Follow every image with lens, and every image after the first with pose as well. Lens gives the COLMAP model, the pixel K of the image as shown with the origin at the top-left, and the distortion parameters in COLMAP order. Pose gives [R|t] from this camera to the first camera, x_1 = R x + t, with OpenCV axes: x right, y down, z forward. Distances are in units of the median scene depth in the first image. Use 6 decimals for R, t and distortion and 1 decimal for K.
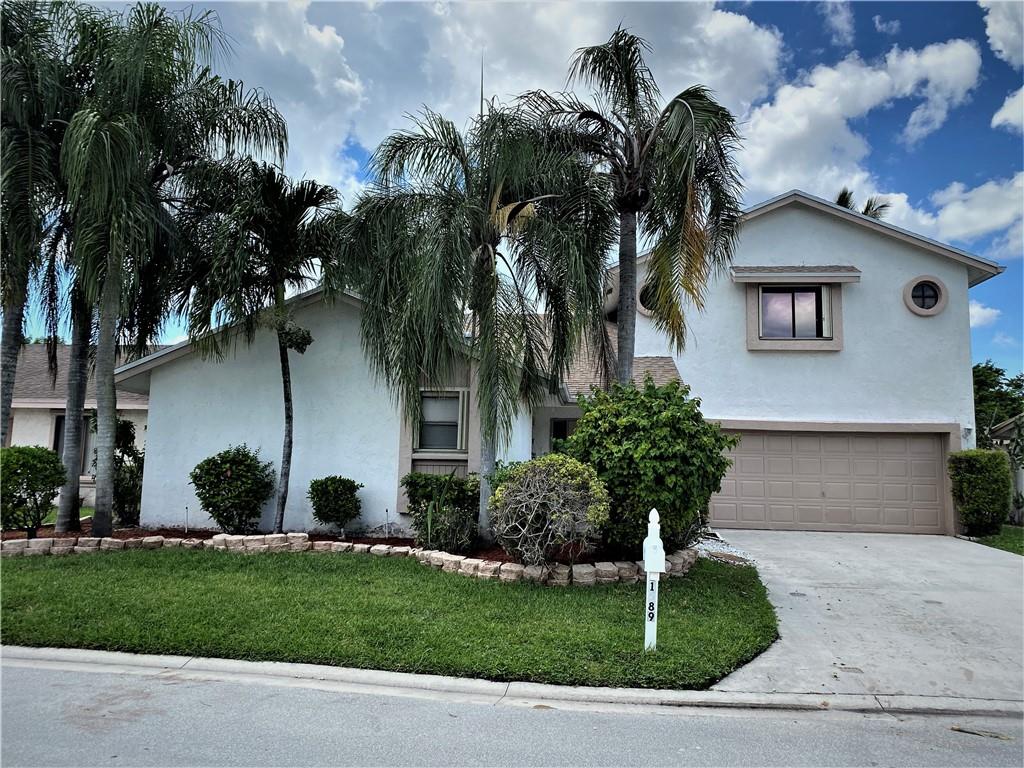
lens RADIAL K [[778.0, 0, 508.7], [0, 778.0, 377.8], [0, 0, 1]] dist [0.057051, -0.054425]
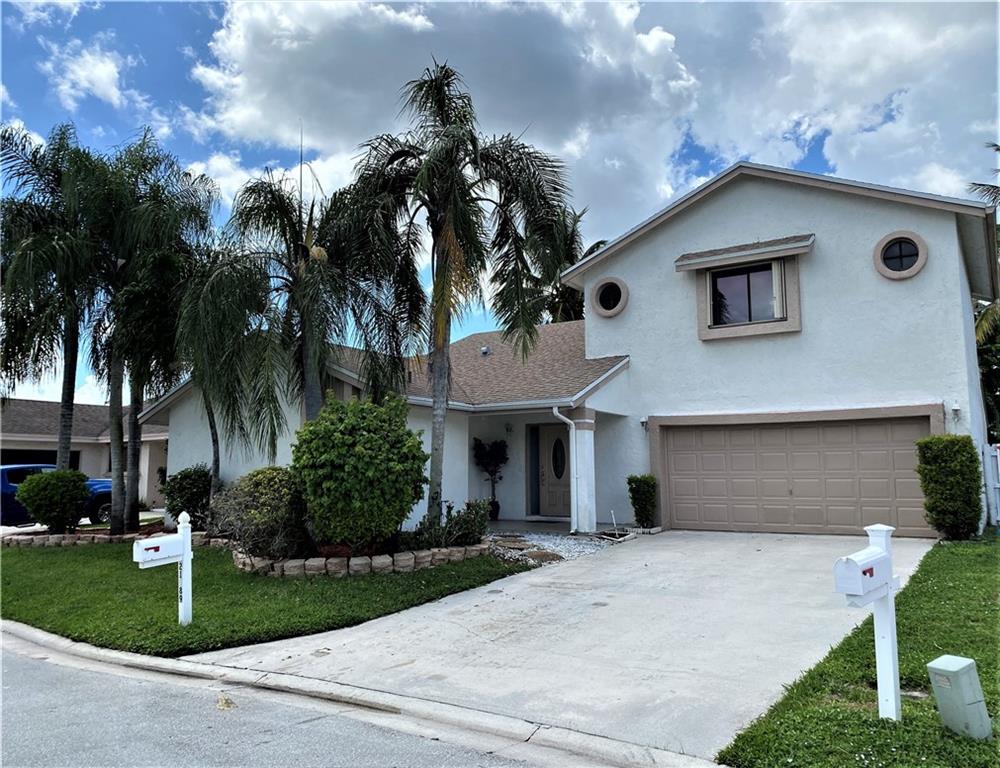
lens RADIAL K [[782.7, 0, 500.5], [0, 782.7, 385.9], [0, 0, 1]] dist [0.015488, 0.001574]
pose [[0.894754, -0.077482, -0.439787, 0.506558], [0.082083, 0.996589, -0.008580, 0.007344], [0.438951, -0.028422, 0.898061, 0.044865]]
